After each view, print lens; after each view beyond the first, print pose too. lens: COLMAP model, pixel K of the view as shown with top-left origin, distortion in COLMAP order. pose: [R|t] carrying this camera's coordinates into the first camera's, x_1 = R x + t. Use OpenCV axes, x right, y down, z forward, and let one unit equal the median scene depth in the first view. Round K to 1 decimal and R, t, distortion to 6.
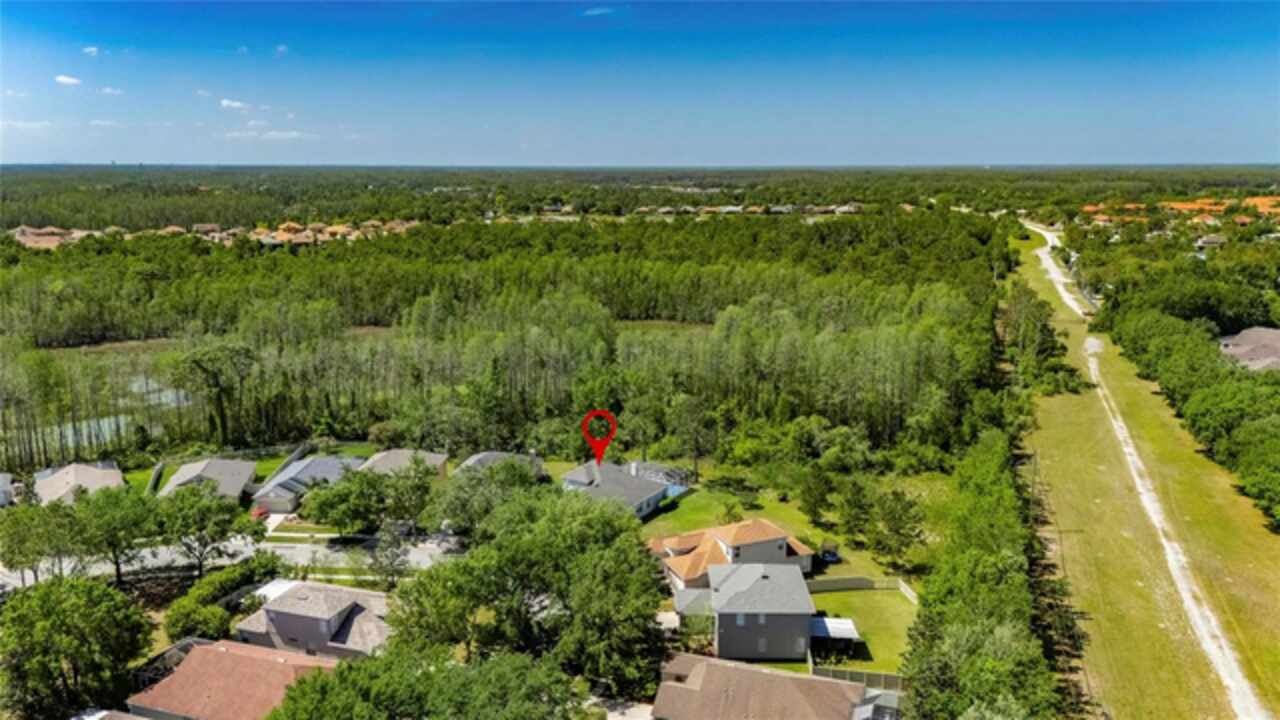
lens RADIAL K [[955.3, 0, 640.0], [0, 955.3, 360.0], [0, 0, 1]] dist [0.056576, -0.039366]
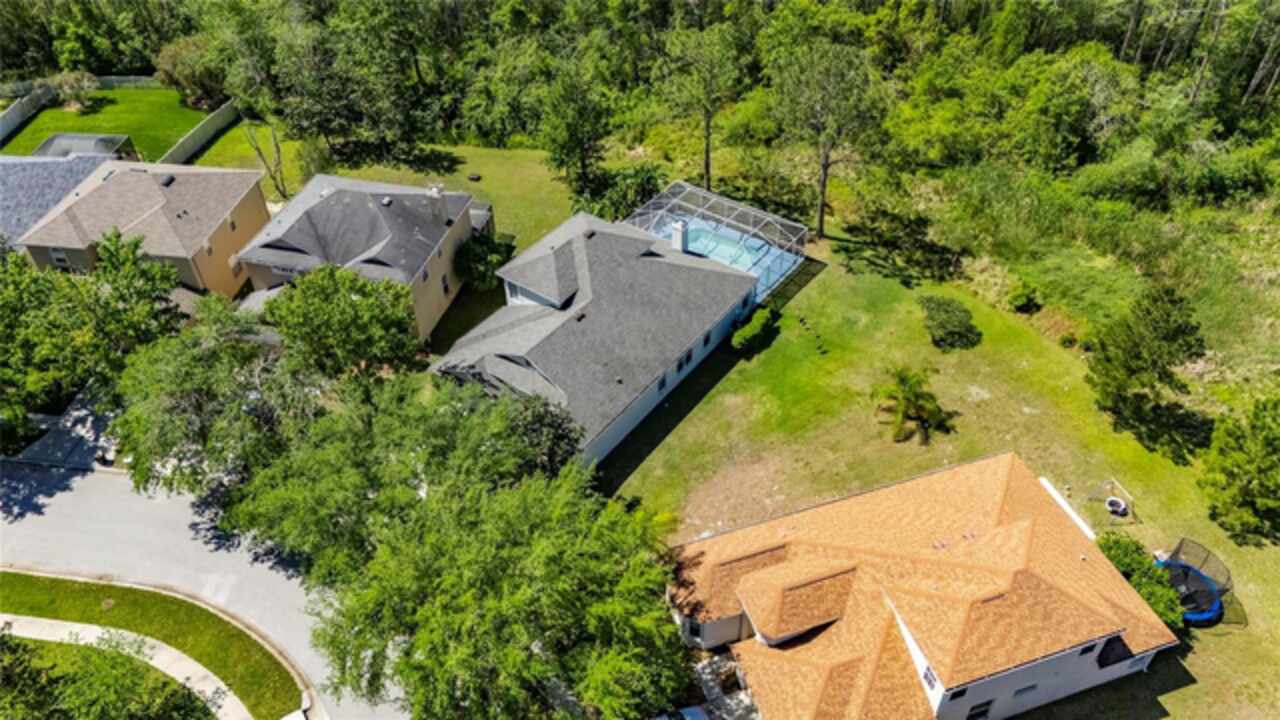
lens RADIAL K [[955.3, 0, 640.0], [0, 955.3, 360.0], [0, 0, 1]] dist [0.056576, -0.039366]
pose [[0.997163, 0.036080, -0.066069, 0.005616], [0.002453, 0.861618, 0.507552, -0.048436], [0.075239, -0.506274, 0.859085, 0.536962]]
